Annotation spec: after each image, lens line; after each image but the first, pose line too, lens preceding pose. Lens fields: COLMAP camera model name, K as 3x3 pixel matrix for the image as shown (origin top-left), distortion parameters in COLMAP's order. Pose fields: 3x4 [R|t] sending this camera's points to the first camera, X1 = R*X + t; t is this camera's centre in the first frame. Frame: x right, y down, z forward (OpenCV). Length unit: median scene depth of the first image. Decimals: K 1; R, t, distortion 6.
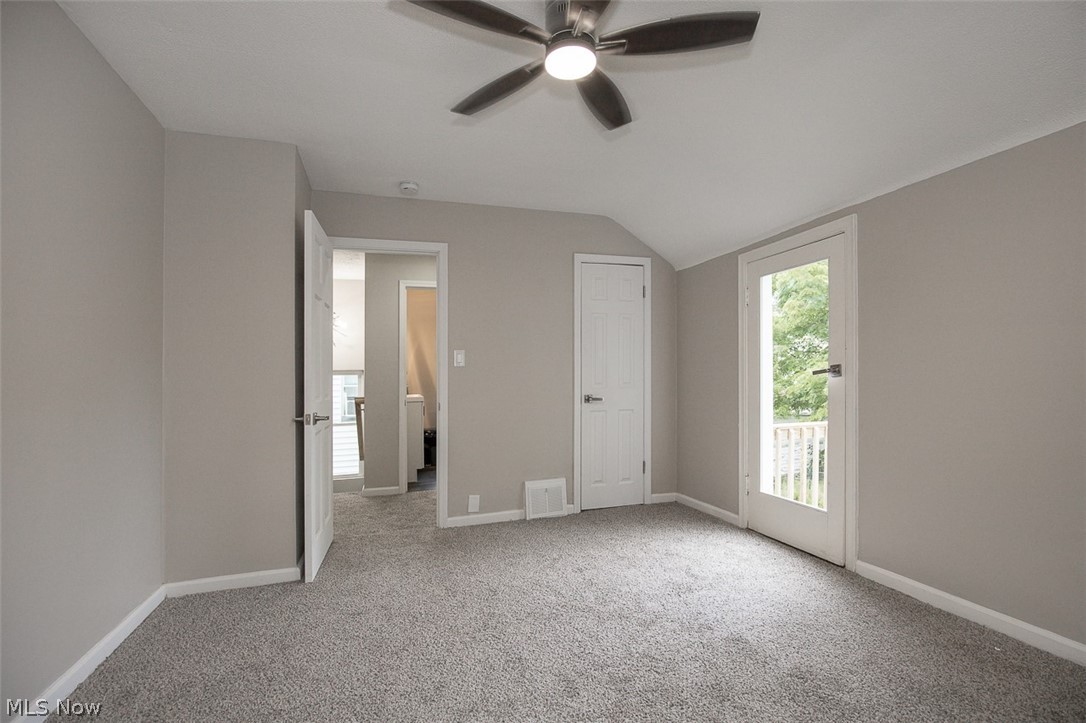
lens RADIAL K [[496.2, 0, 526.7], [0, 496.2, 382.3], [0, 0, 1]] dist [-0.000734, -0.000112]
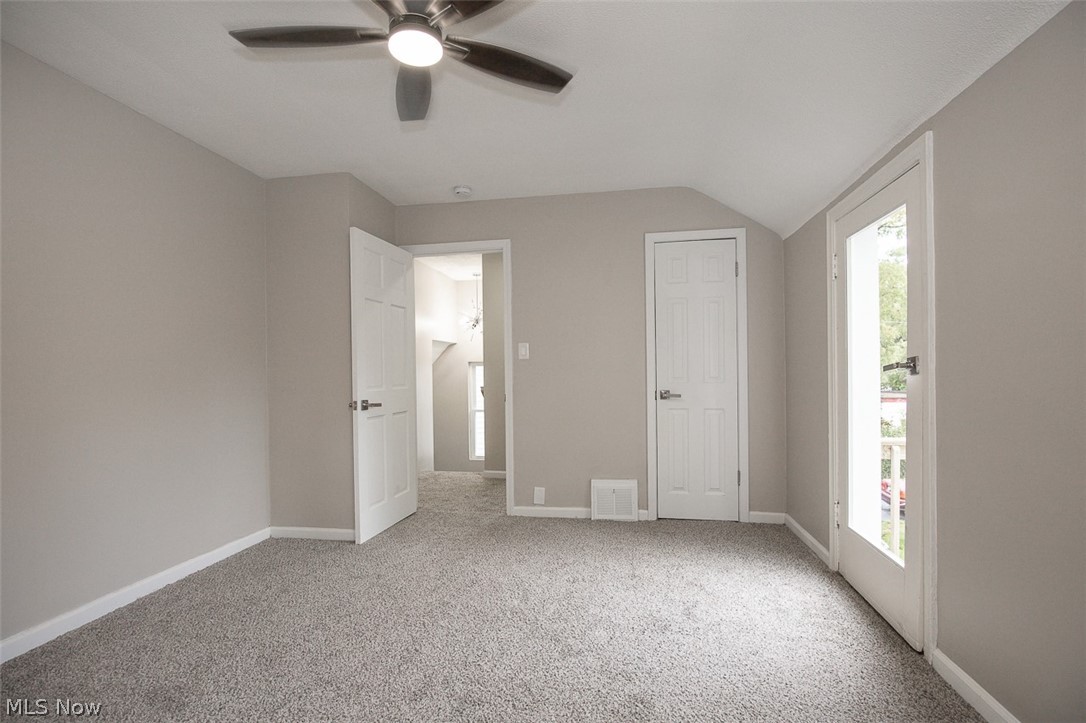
lens RADIAL K [[491.2, 0, 541.6], [0, 491.2, 374.9], [0, 0, 1]] dist [-0.002231, 0.000454]
pose [[0.890910, 0.012593, -0.454005, 0.354024], [-0.009189, 0.999911, 0.009703, -0.009574], [0.454086, -0.004473, 0.890946, 0.121098]]
